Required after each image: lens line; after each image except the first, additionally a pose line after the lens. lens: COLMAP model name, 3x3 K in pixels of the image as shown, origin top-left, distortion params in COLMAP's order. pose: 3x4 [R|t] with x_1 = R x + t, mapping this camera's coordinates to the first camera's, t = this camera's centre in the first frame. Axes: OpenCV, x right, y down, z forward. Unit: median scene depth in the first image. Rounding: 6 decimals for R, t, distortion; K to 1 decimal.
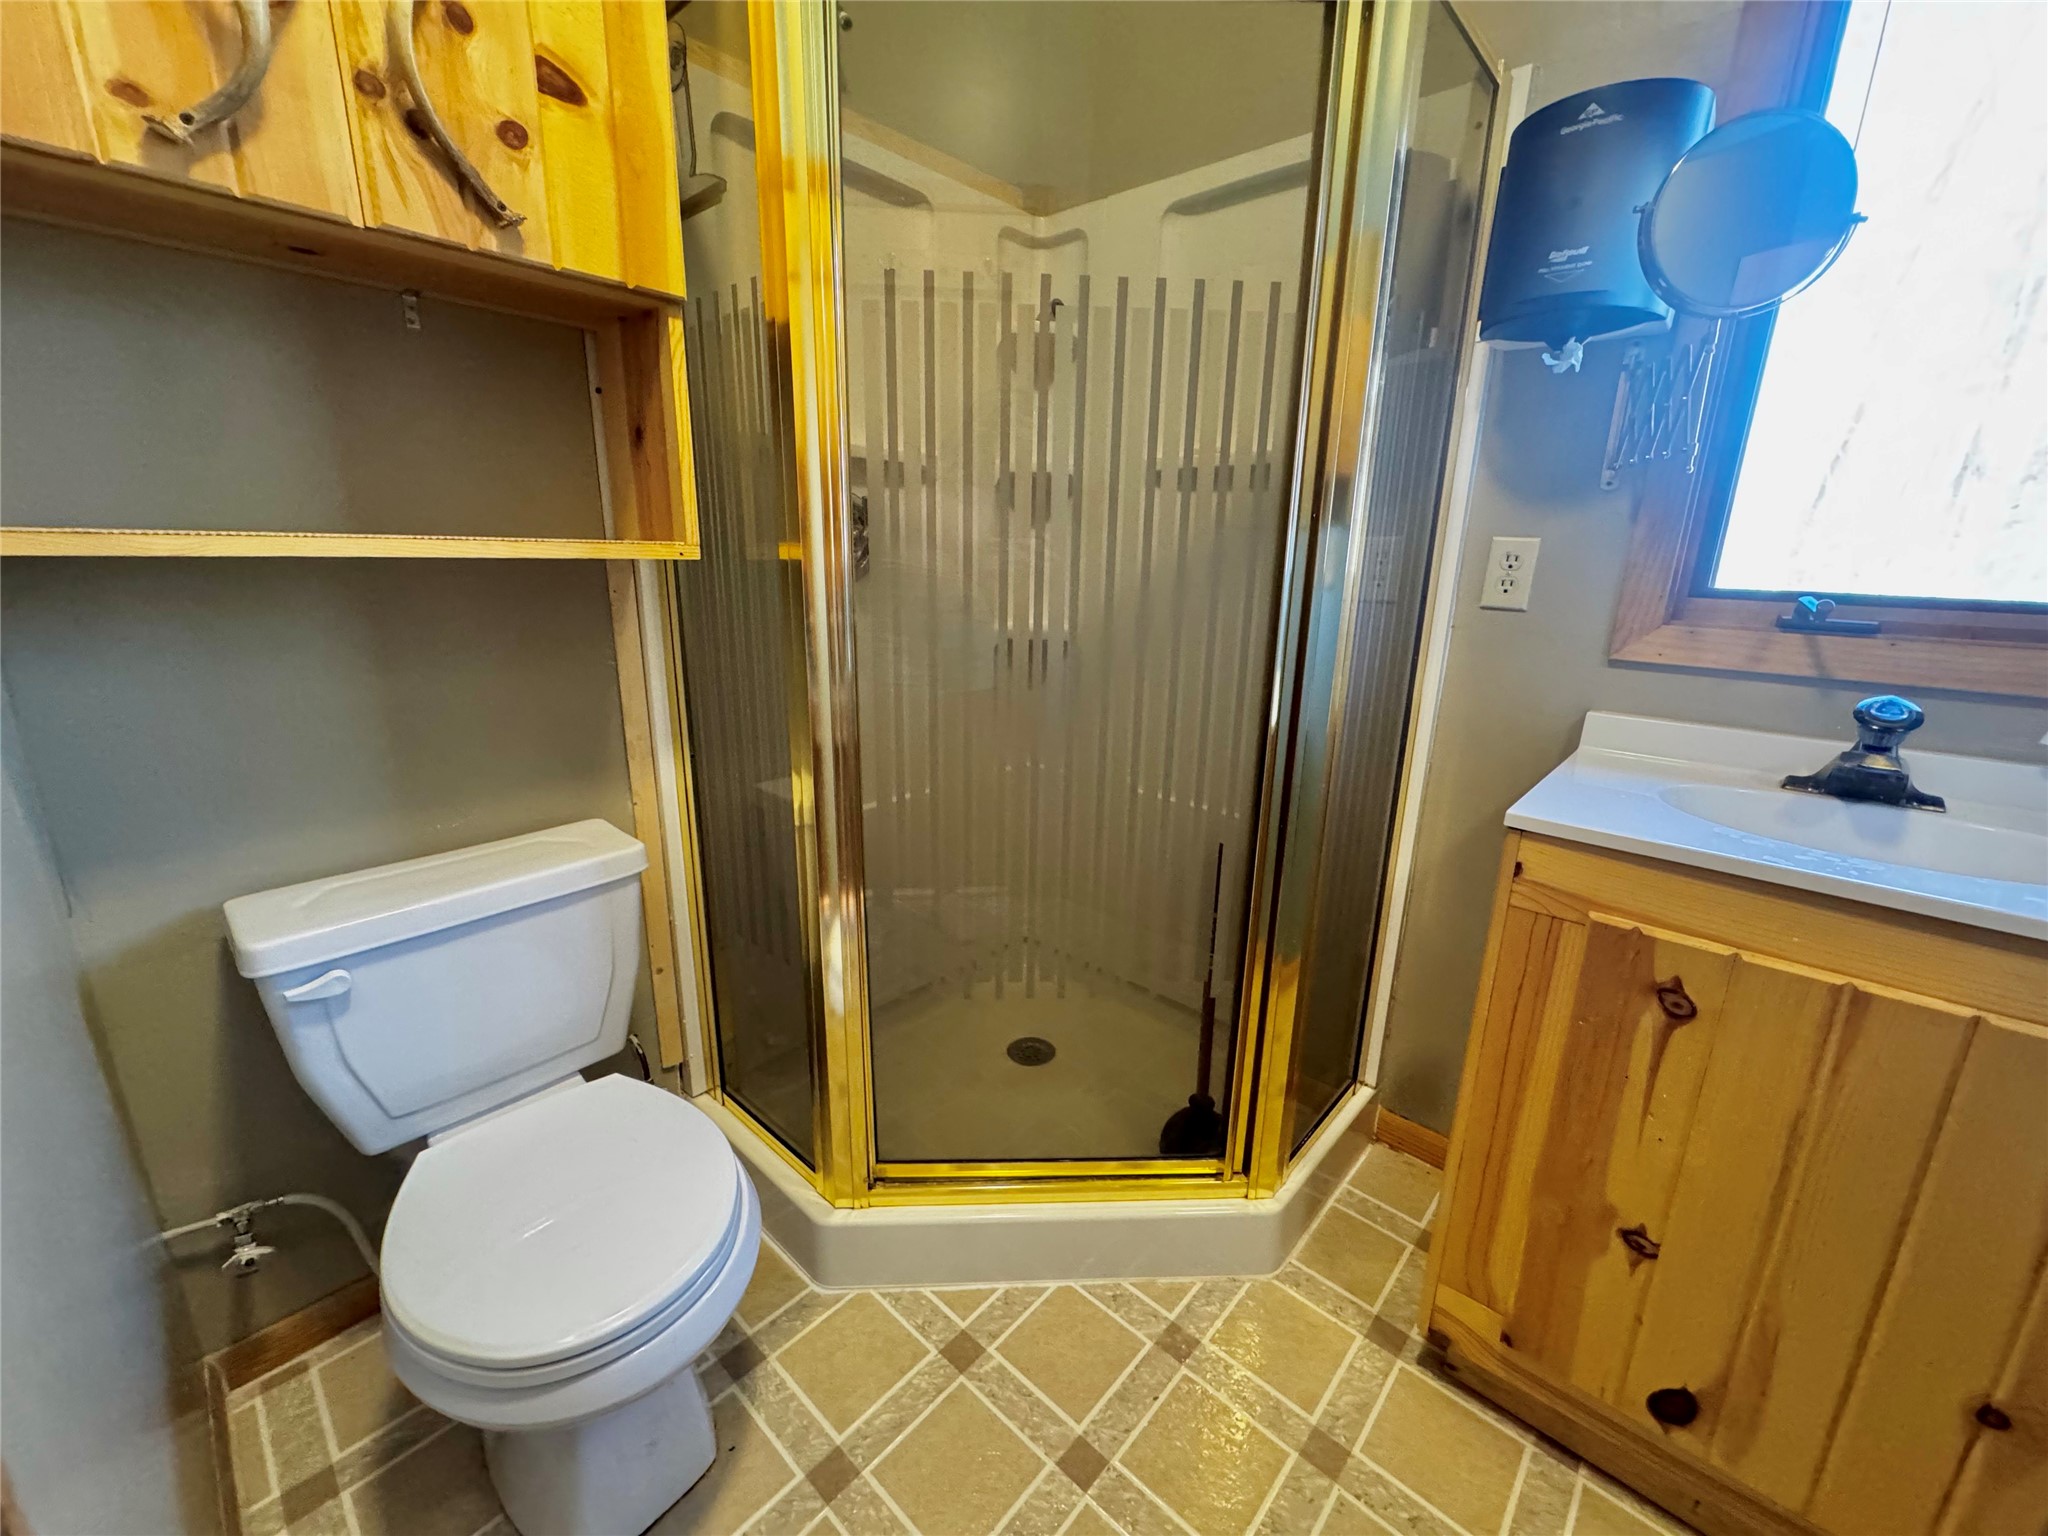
lens RADIAL K [[818.1, 0, 1025.2], [0, 818.1, 765.8], [0, 0, 1]] dist [-0.005428, 0.001919]
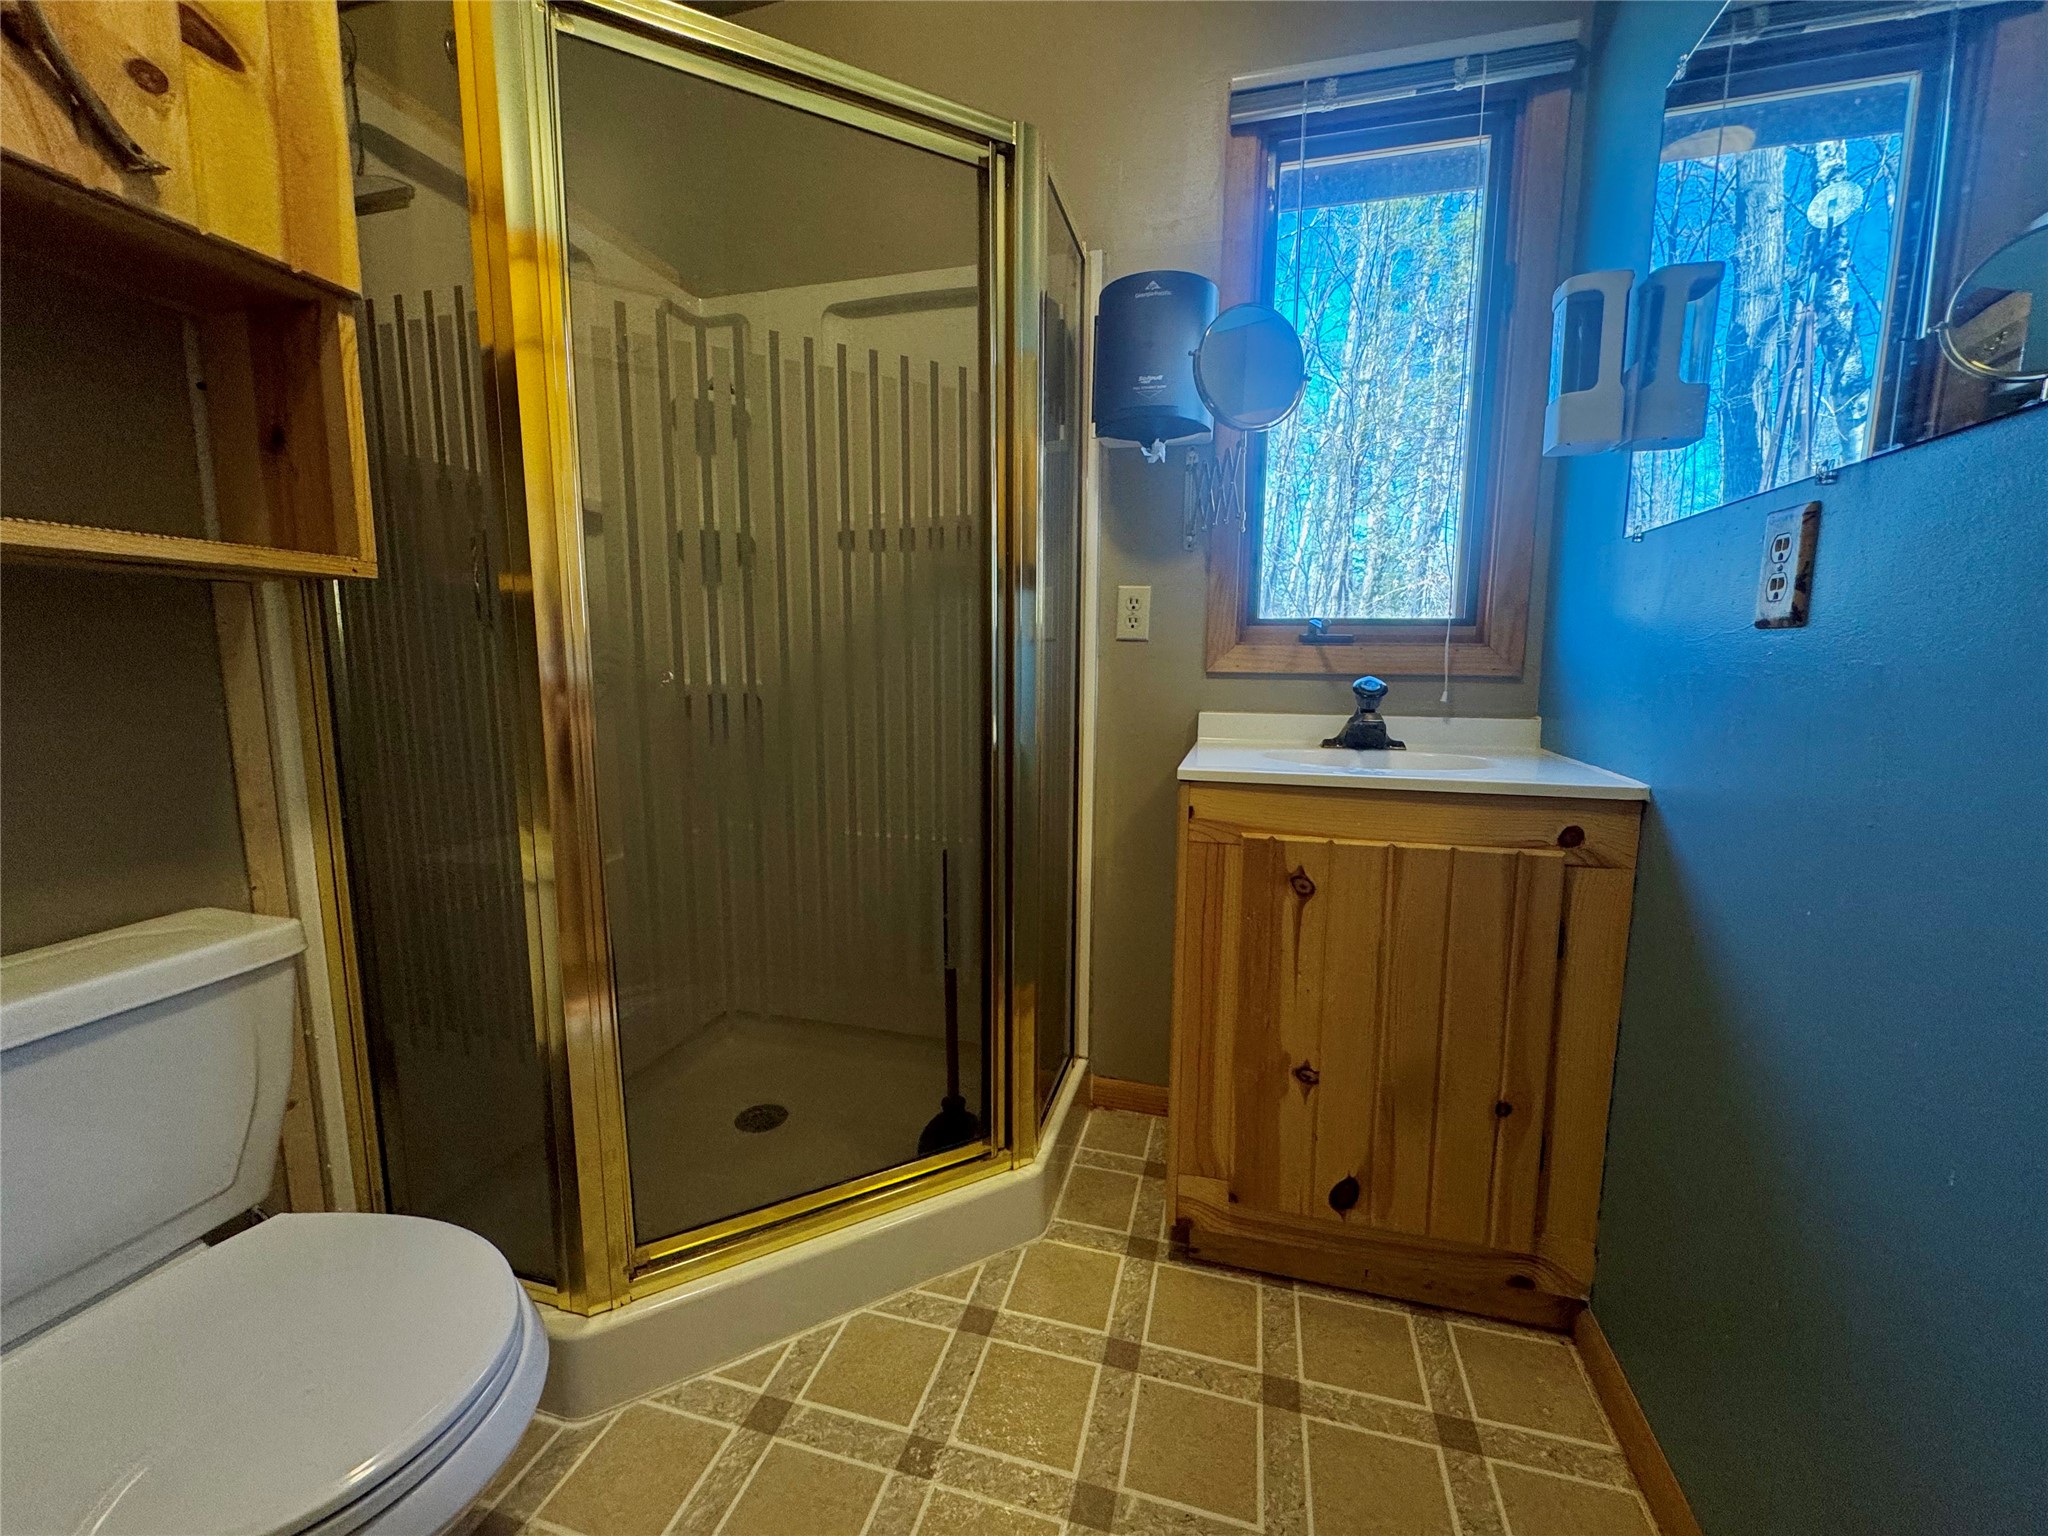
lens RADIAL K [[818.1, 0, 1027.6], [0, 818.1, 762.7], [0, 0, 1]] dist [-0.005428, 0.001919]
pose [[0.892142, -0.073953, 0.445661, -0.183248], [0.128724, 0.987228, -0.093864, 0.118857], [-0.433028, 0.141107, 0.890267, -0.061001]]
